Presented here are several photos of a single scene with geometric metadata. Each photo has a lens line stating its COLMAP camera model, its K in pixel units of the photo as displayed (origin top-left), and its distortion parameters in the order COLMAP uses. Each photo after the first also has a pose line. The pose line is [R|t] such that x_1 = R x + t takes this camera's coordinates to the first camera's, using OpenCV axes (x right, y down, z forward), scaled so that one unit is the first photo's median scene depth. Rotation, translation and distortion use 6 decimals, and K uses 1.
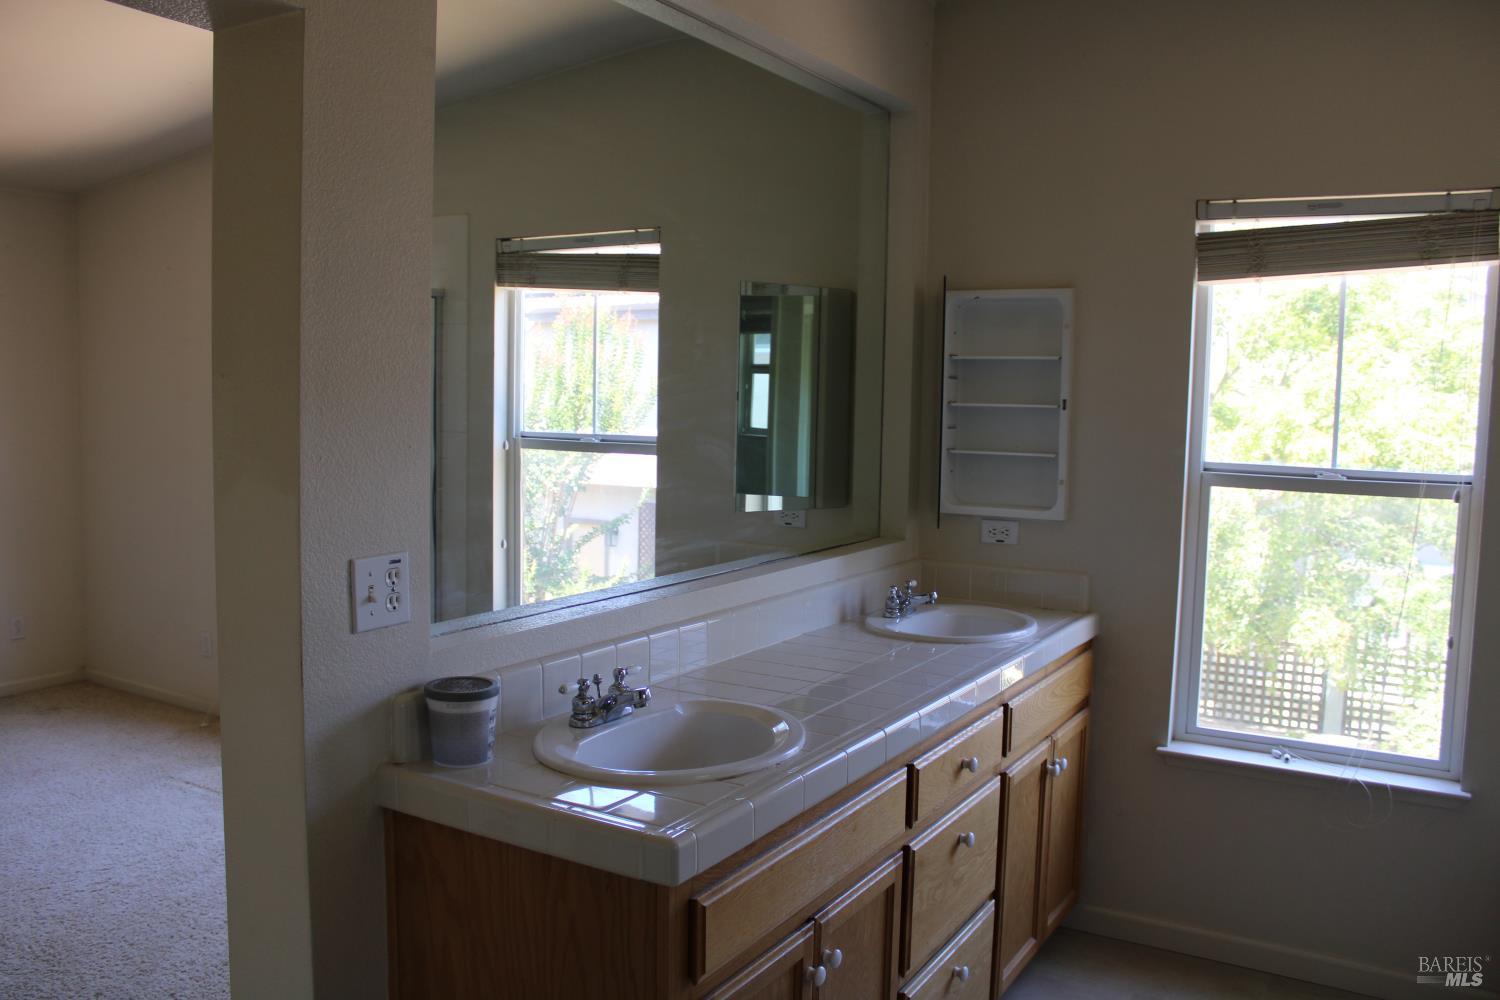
lens RADIAL K [[1242.4, 0, 756.1], [0, 1242.4, 498.6], [0, 0, 1]] dist [-0.167801, 0.150622]
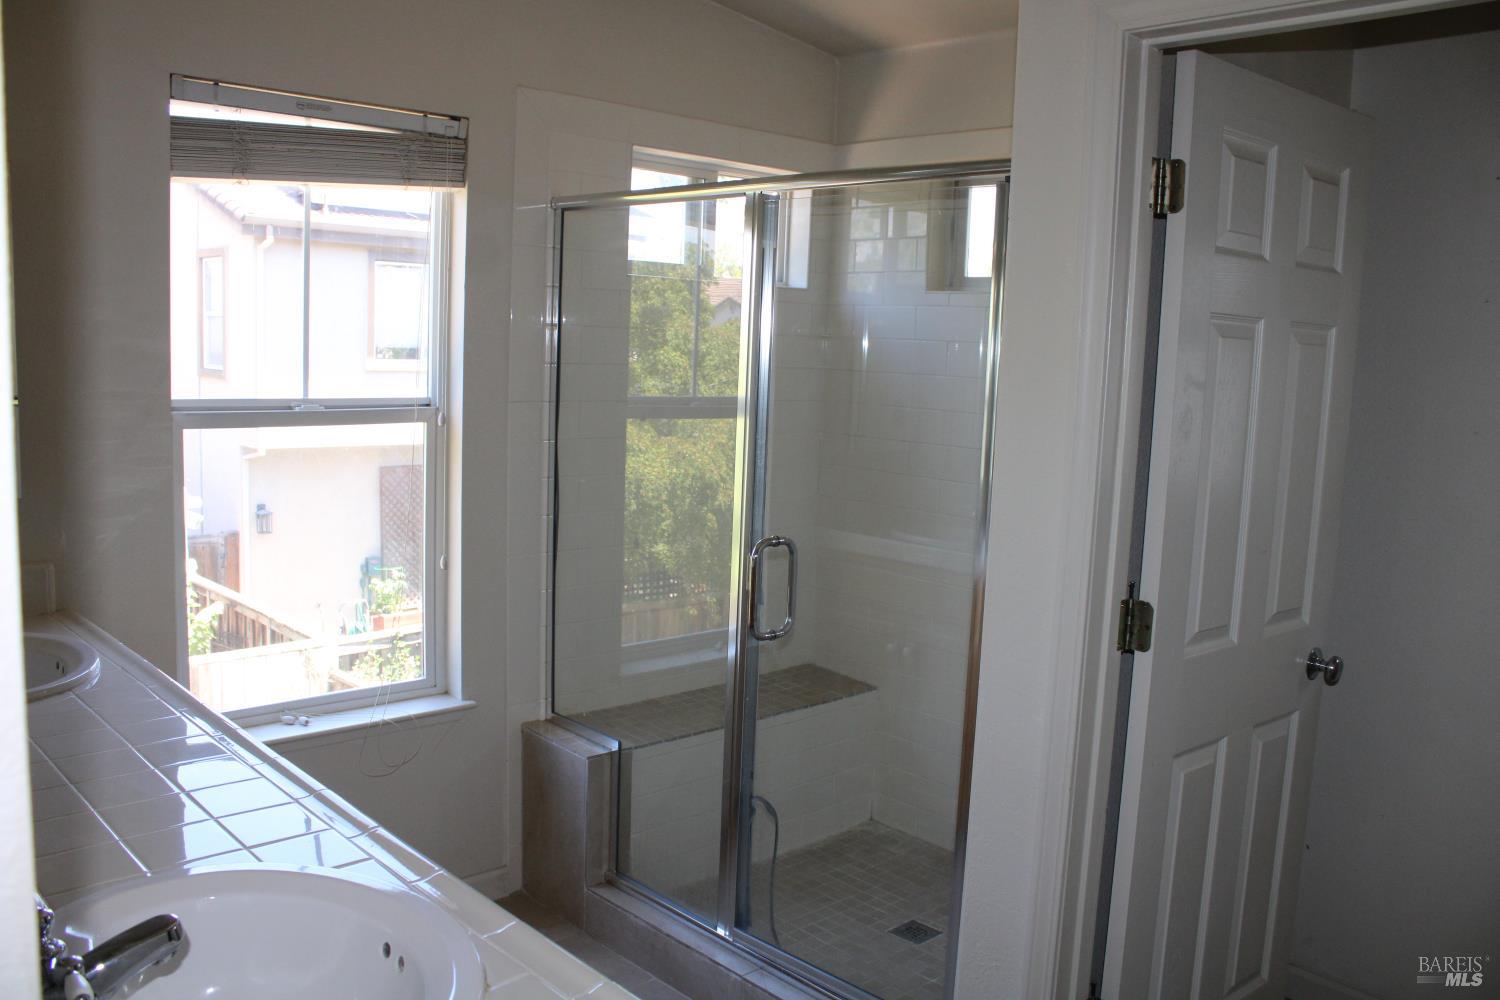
lens RADIAL K [[1242.4, 0, 756.1], [0, 1242.4, 498.6], [0, 0, 1]] dist [-0.167801, 0.150622]
pose [[0.283553, -0.126584, 0.950565, -0.310628], [0.061104, 0.991620, 0.113824, -0.033656], [-0.957008, 0.025809, 0.288912, 0.408198]]
